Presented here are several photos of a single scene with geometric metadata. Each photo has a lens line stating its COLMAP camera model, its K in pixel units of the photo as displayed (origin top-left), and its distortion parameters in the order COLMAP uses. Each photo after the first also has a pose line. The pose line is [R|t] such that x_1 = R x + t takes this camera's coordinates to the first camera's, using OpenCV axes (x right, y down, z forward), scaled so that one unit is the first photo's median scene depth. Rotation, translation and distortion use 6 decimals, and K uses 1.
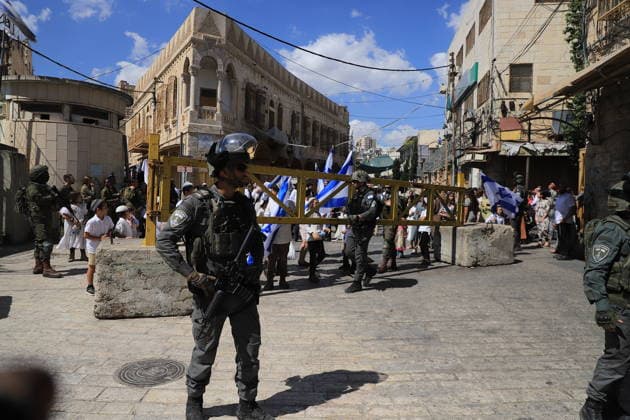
lens RADIAL K [[440.5, 0, 313.4], [0, 440.5, 207.5], [0, 0, 1]] dist [-0.071224, 0.045046]
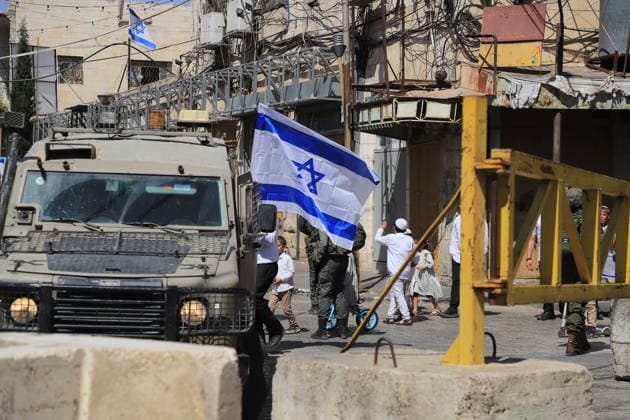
lens RADIAL K [[1456.5, 0, 315.0], [0, 1456.5, 210.0], [0, 0, 1]] dist [0.557873, -0.279275]
pose [[0.869011, -0.013318, 0.494614, -0.321509], [0.025031, 0.999541, -0.017064, -0.010532], [-0.494160, 0.027210, 0.868945, -0.040306]]
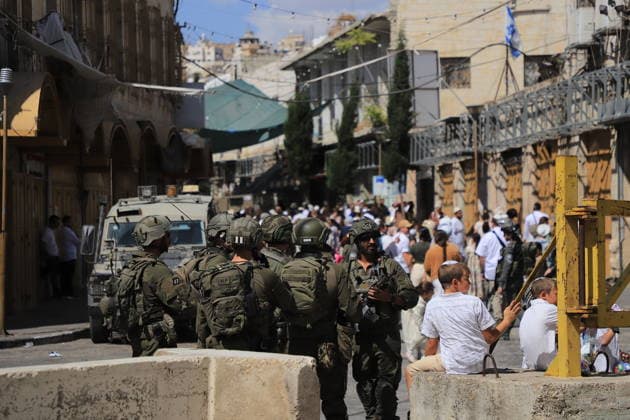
lens RADIAL K [[1804.3, 0, 311.9], [0, 1804.3, 211.7], [0, 0, 1]] dist [0.757519, -0.694197]
pose [[0.967836, -0.037466, 0.248777, -0.317673], [0.047683, 0.998243, -0.035171, -0.011301], [-0.247022, 0.045902, 0.967922, -0.265145]]
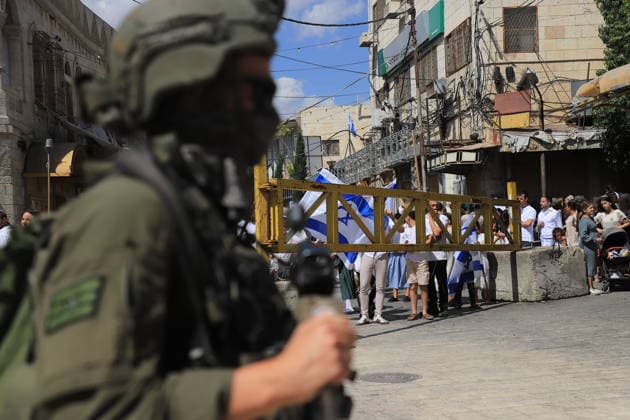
lens RADIAL K [[915.2, 0, 315.0], [0, 915.2, 210.0], [0, 0, 1]] dist [0.223999, 0.071516]
pose [[0.957108, -0.056687, 0.284133, -0.211465], [0.073728, 0.996042, -0.049638, 0.011607], [-0.280195, 0.068457, 0.957499, -0.210967]]
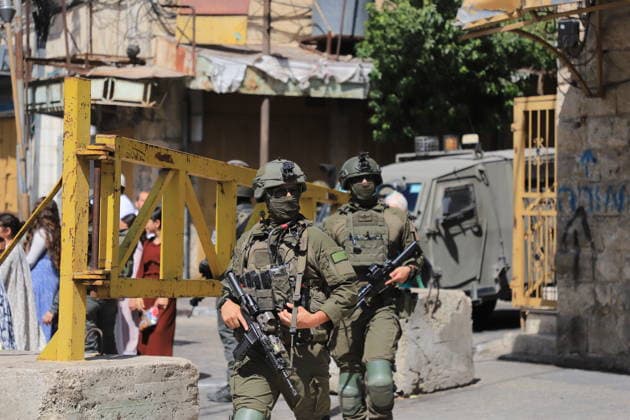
lens RADIAL K [[1804.3, 0, 311.9], [0, 1804.3, 211.7], [0, 0, 1]] dist [0.757519, -0.694197]
pose [[0.780128, -0.006498, 0.625586, -0.333356], [0.020502, 0.999675, -0.015183, -0.004674], [-0.625284, 0.024670, 0.780008, -0.116249]]
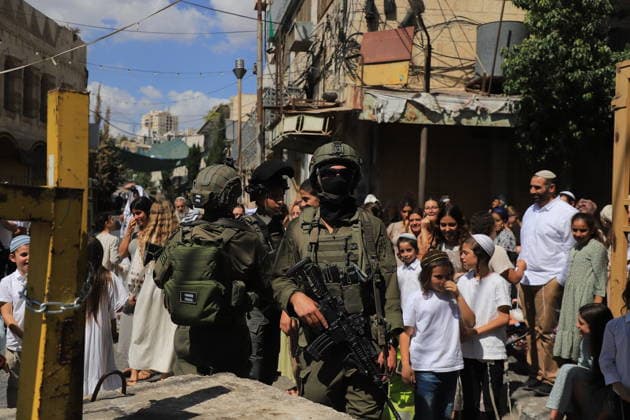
lens RADIAL K [[720.9, 0, 315.0], [0, 720.9, 210.0], [0, 0, 1]] dist [0.142266, 0.019551]
pose [[0.946413, 0.011071, 0.322770, 0.154977], [-0.002214, 0.999611, -0.027796, -0.015110], [-0.322952, 0.025592, 0.946069, 0.340701]]
